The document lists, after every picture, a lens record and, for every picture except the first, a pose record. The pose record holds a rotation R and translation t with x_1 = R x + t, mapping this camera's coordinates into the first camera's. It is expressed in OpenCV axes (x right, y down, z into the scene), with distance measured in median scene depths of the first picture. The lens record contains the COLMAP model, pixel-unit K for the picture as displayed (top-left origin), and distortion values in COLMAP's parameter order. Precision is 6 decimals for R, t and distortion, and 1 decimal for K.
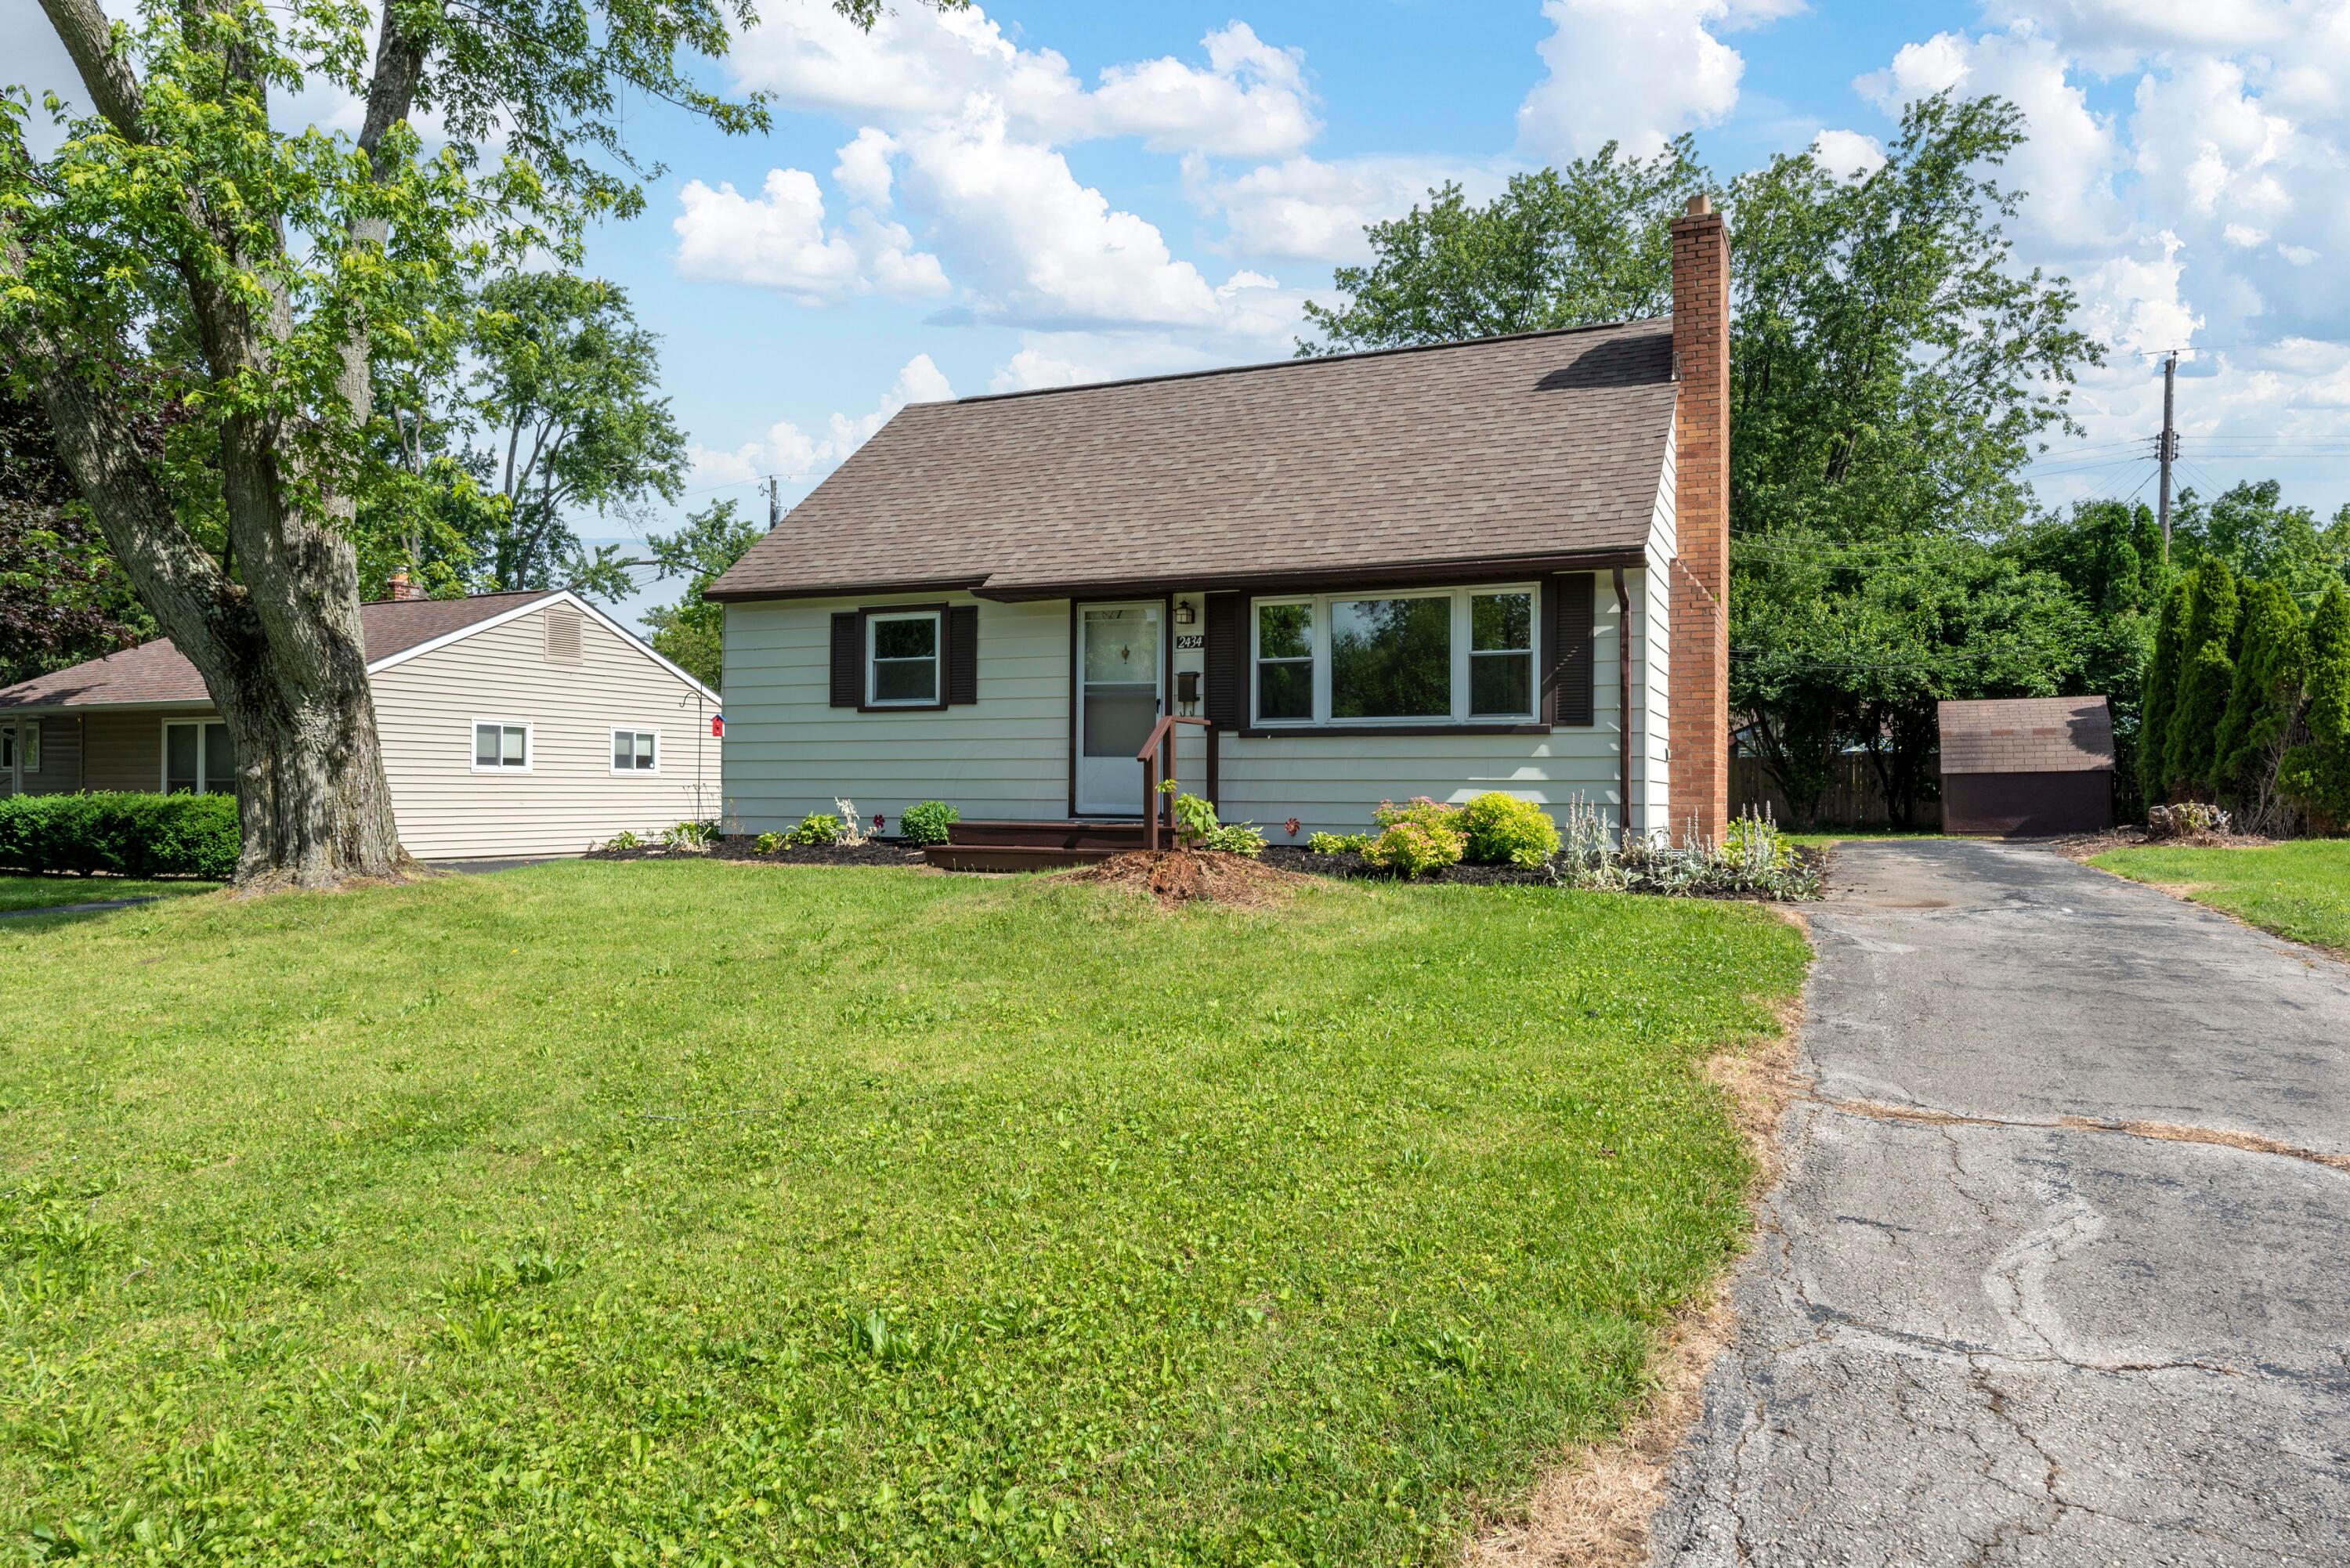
lens RADIAL K [[1561.1, 0, 1175.0], [0, 1561.1, 784.0], [0, 0, 1]] dist [0.000682, -0.000425]
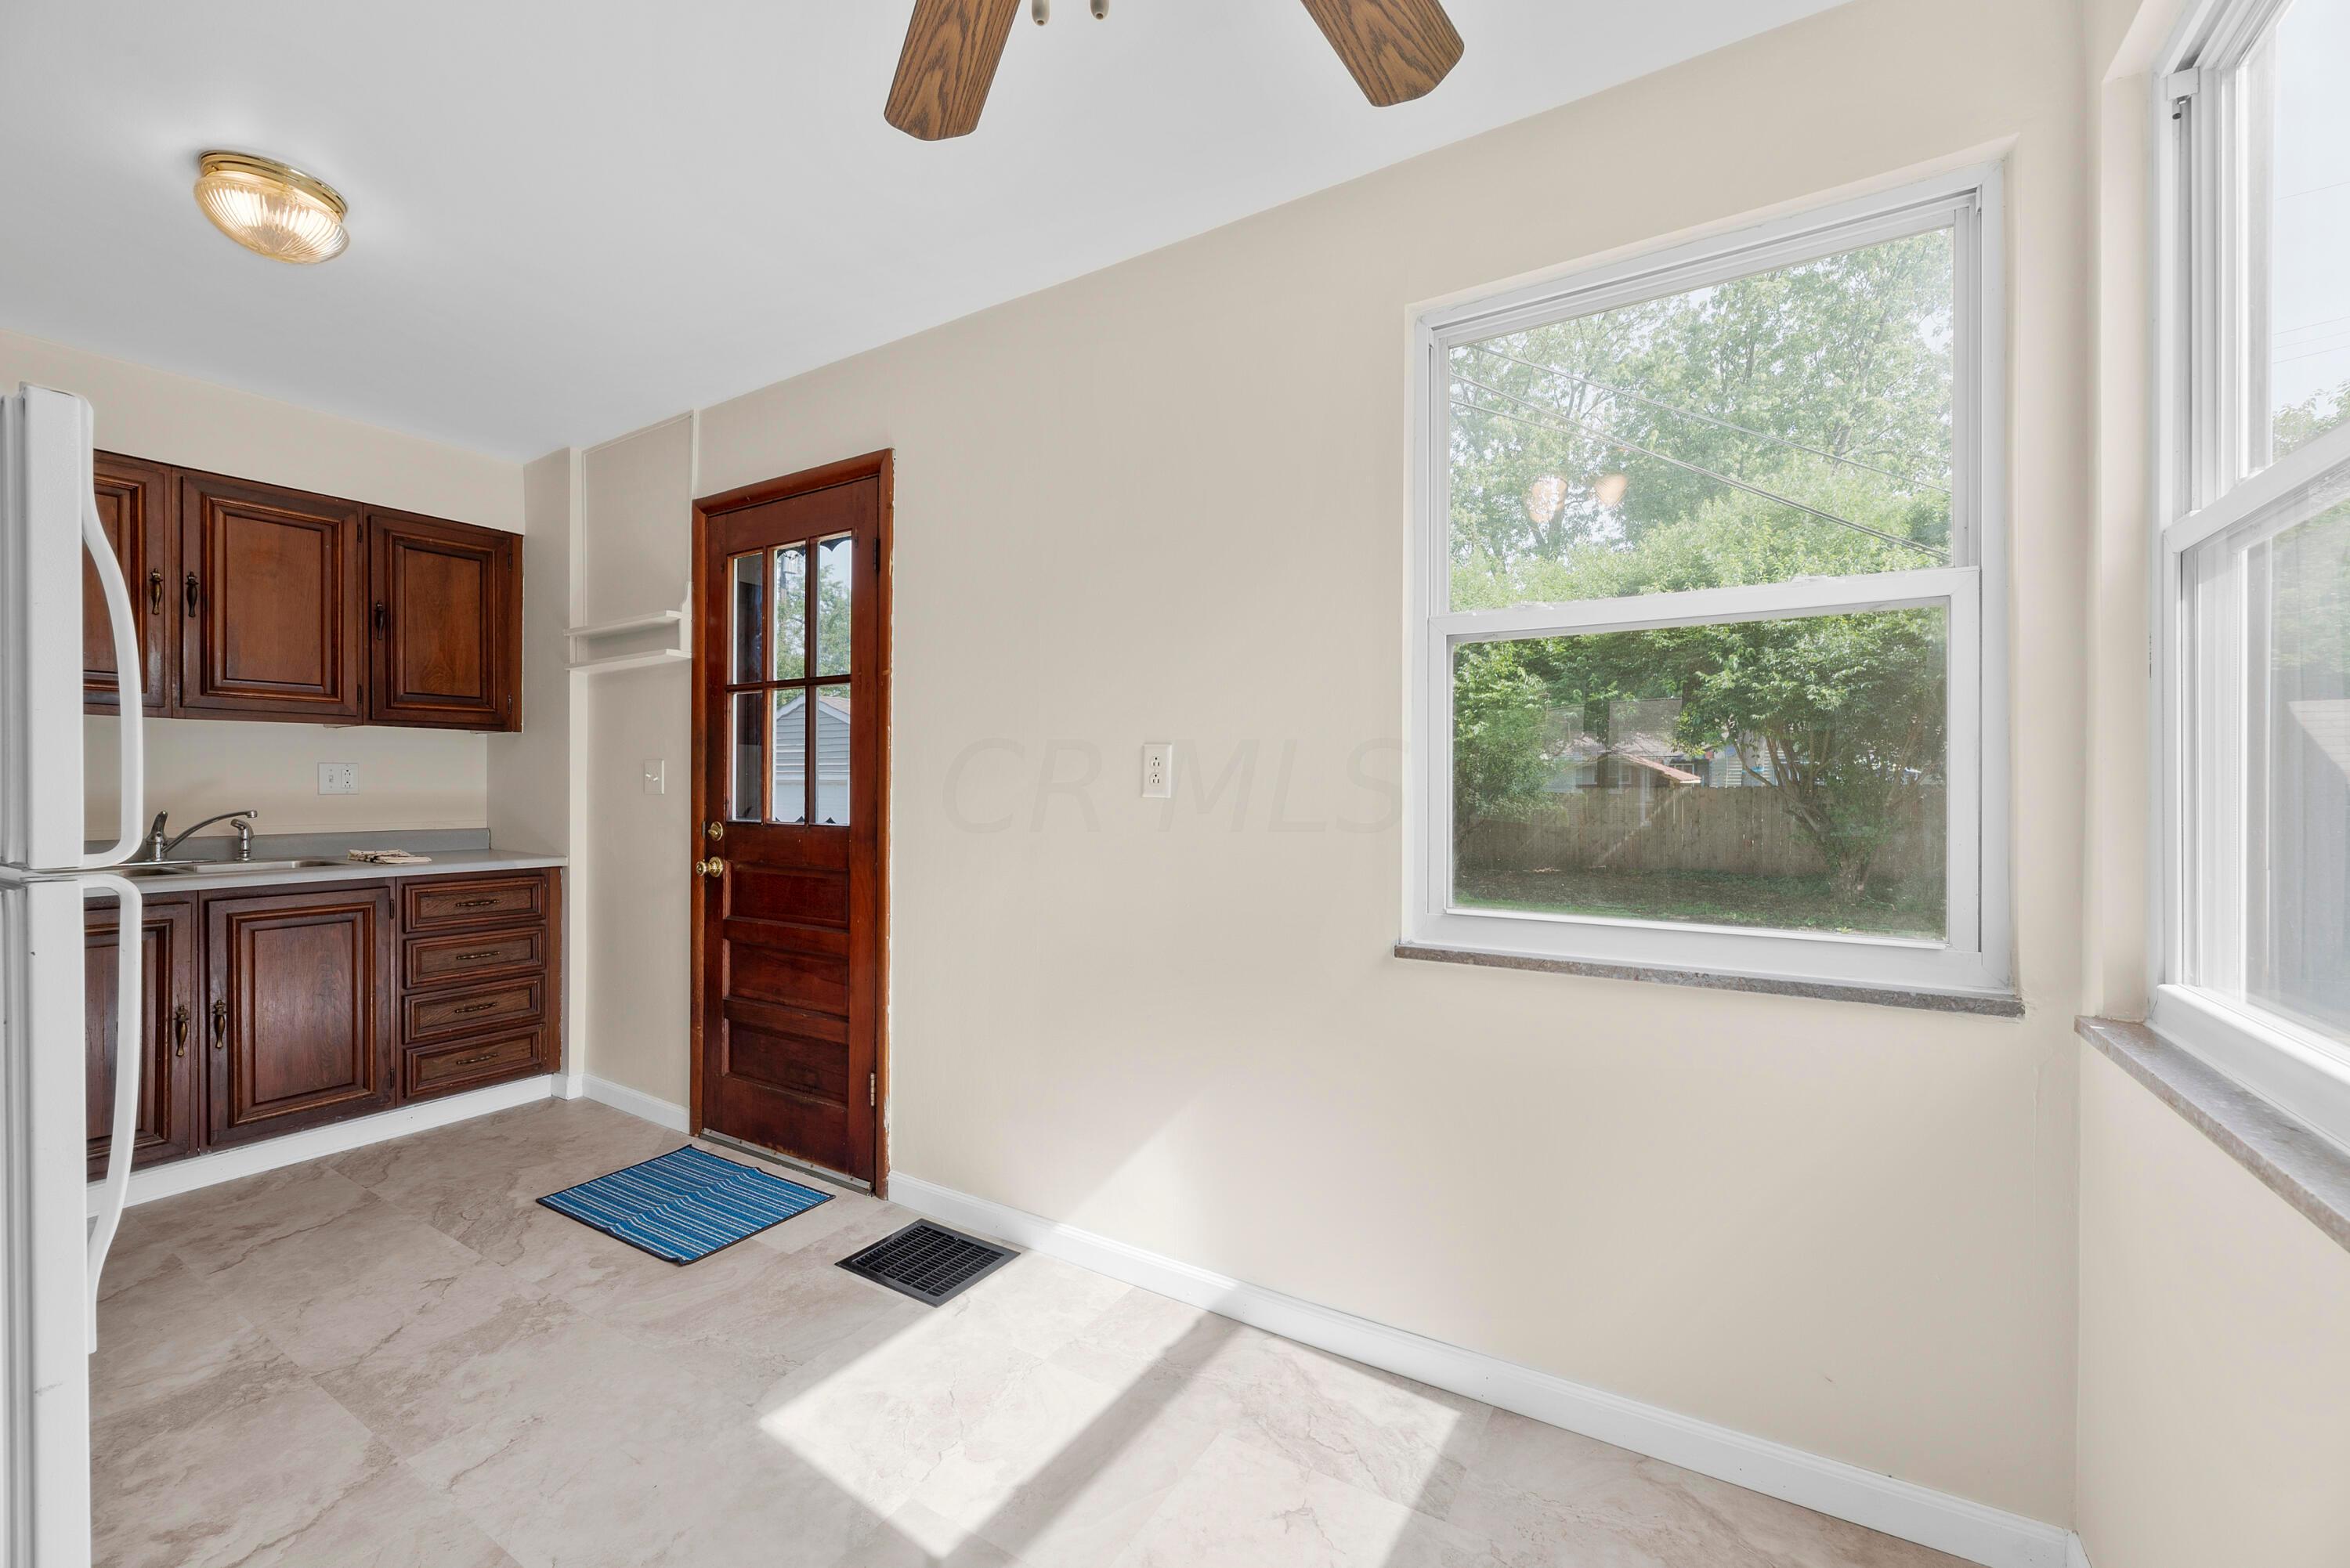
lens RADIAL K [[950.3, 0, 1163.2], [0, 950.3, 781.4], [0, 0, 1]] dist [-0.000641, 0.000044]
pose [[0.988886, -0.001592, -0.148669, 0.176340], [0.002183, 0.999990, 0.003813, -0.026714], [0.148662, -0.004095, 0.988880, 0.578583]]
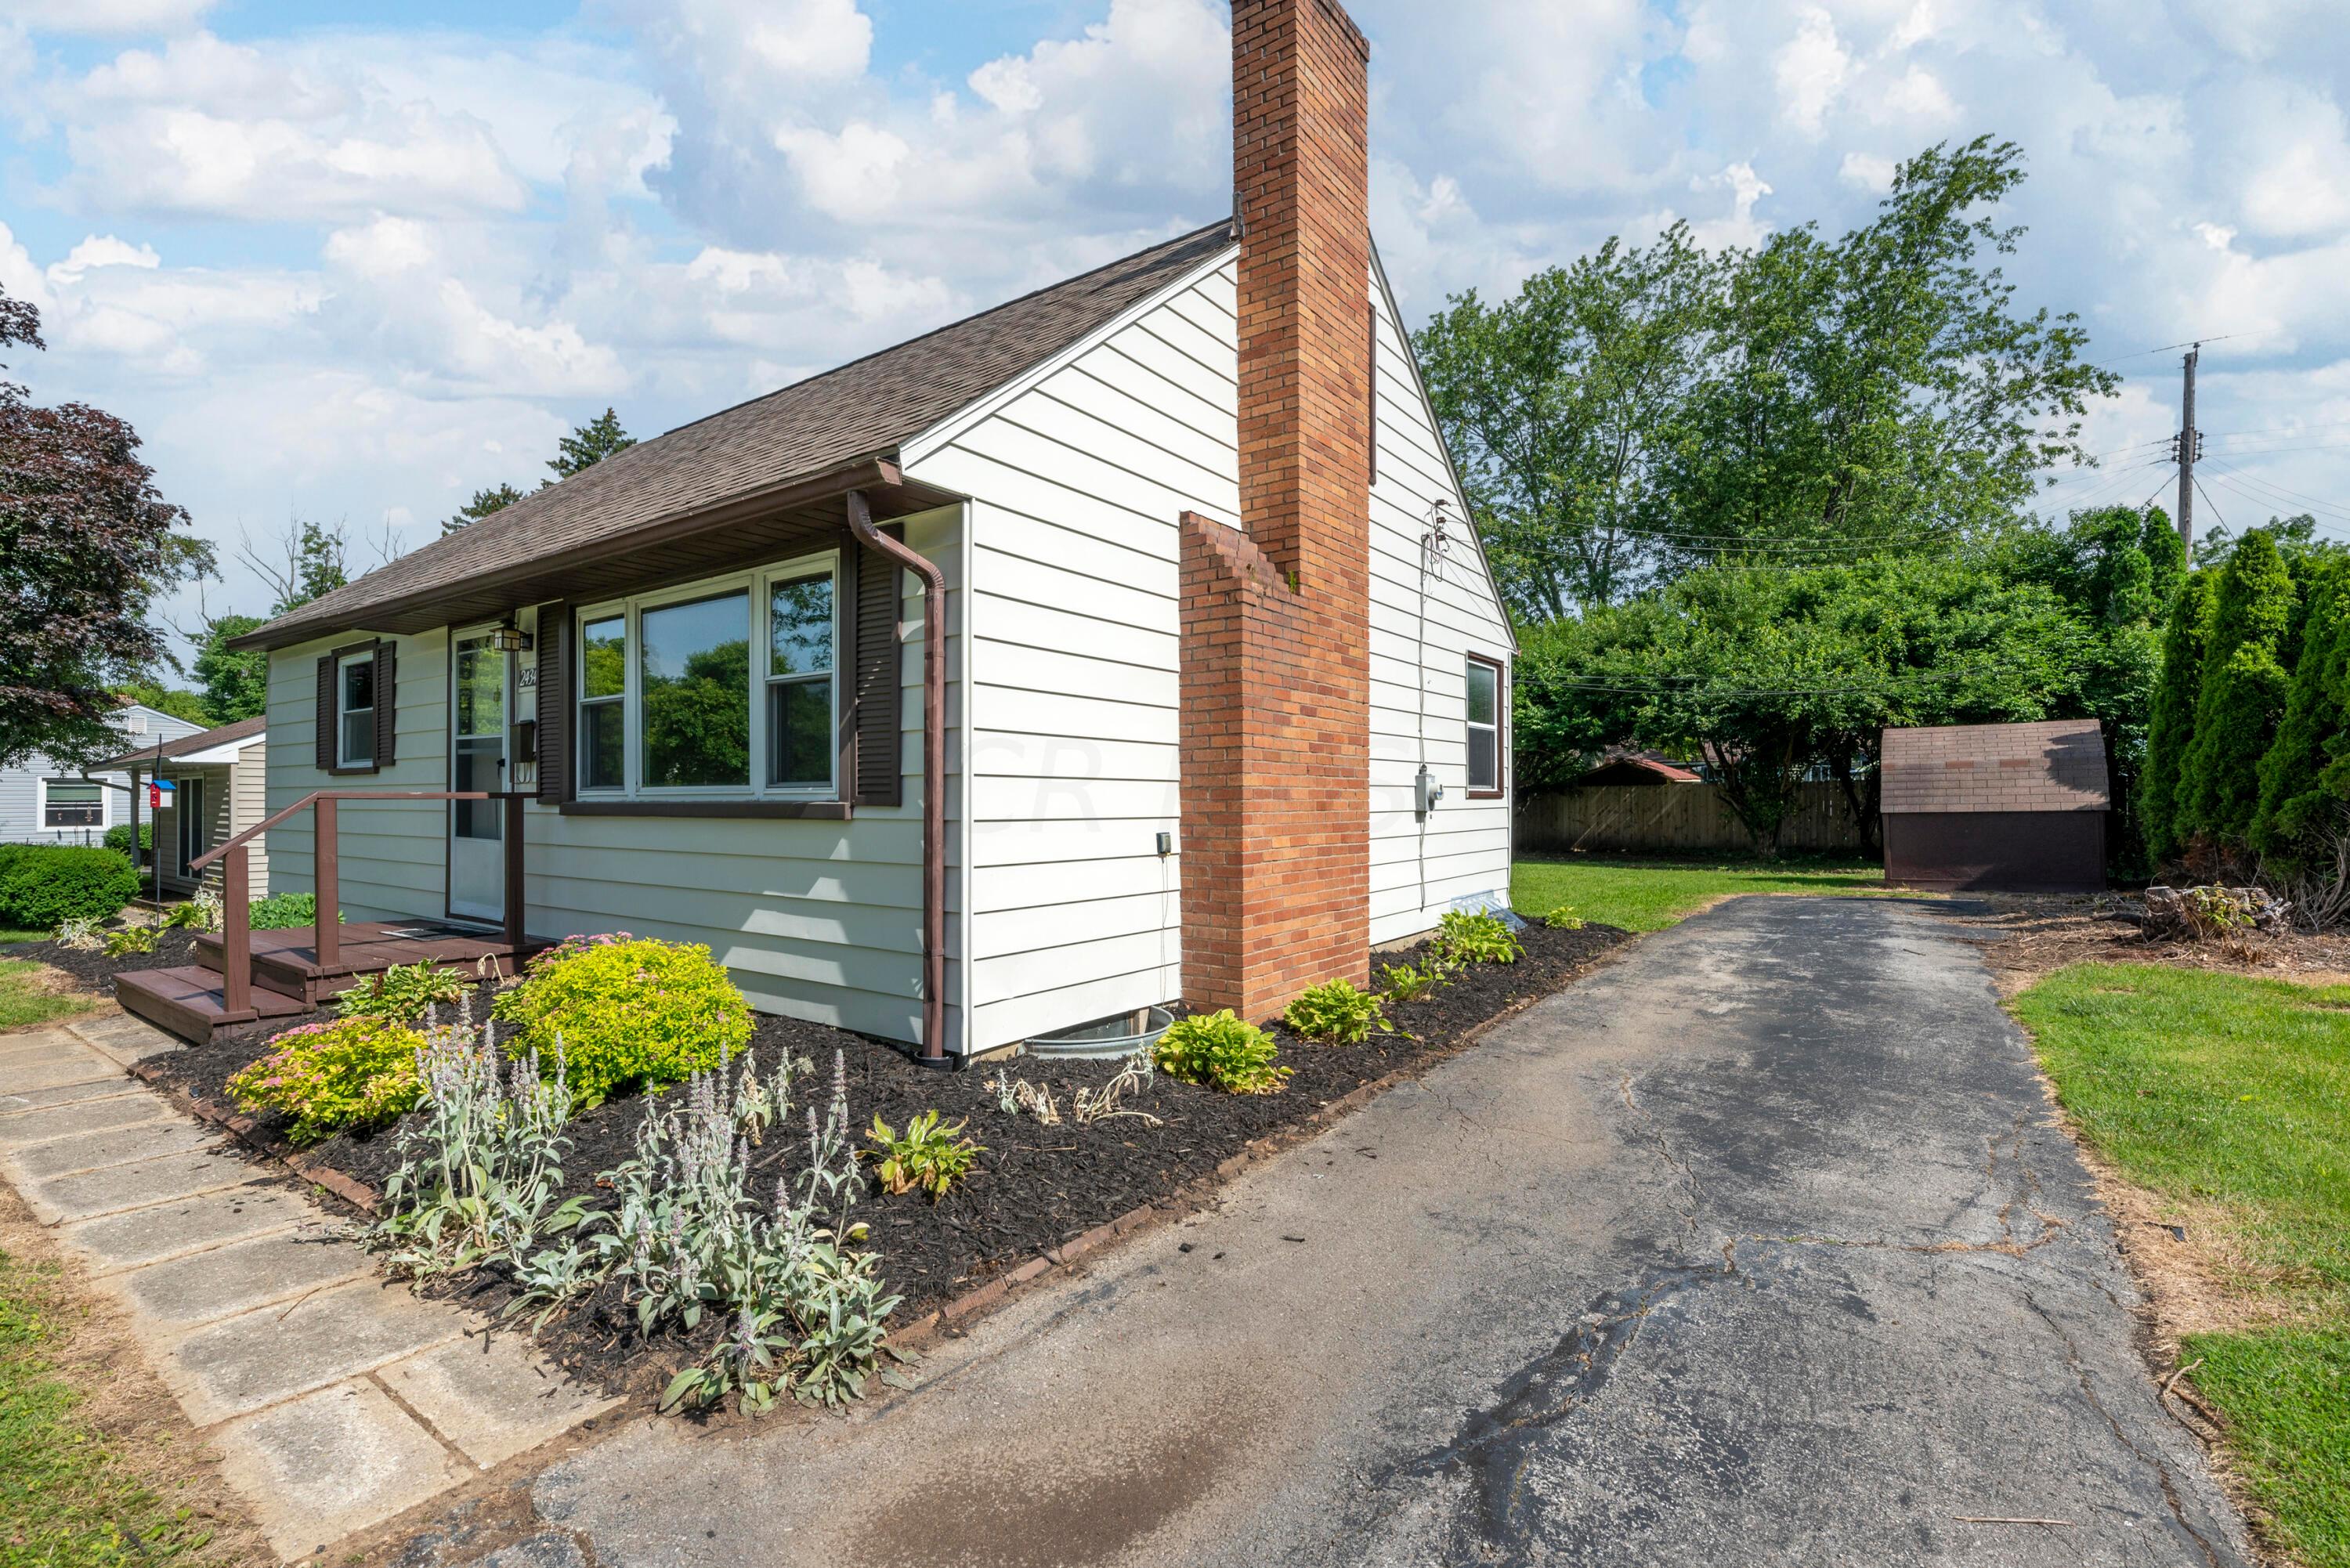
lens RADIAL K [[1057.7, 0, 1175.0], [0, 1057.7, 784.0], [0, 0, 1]] dist [0.000503, 0.000076]
pose [[0.979068, -0.008591, -0.203353, 0.185212], [0.007460, 0.999952, -0.006328, -0.017942], [0.203397, 0.004678, 0.979085, 0.281942]]
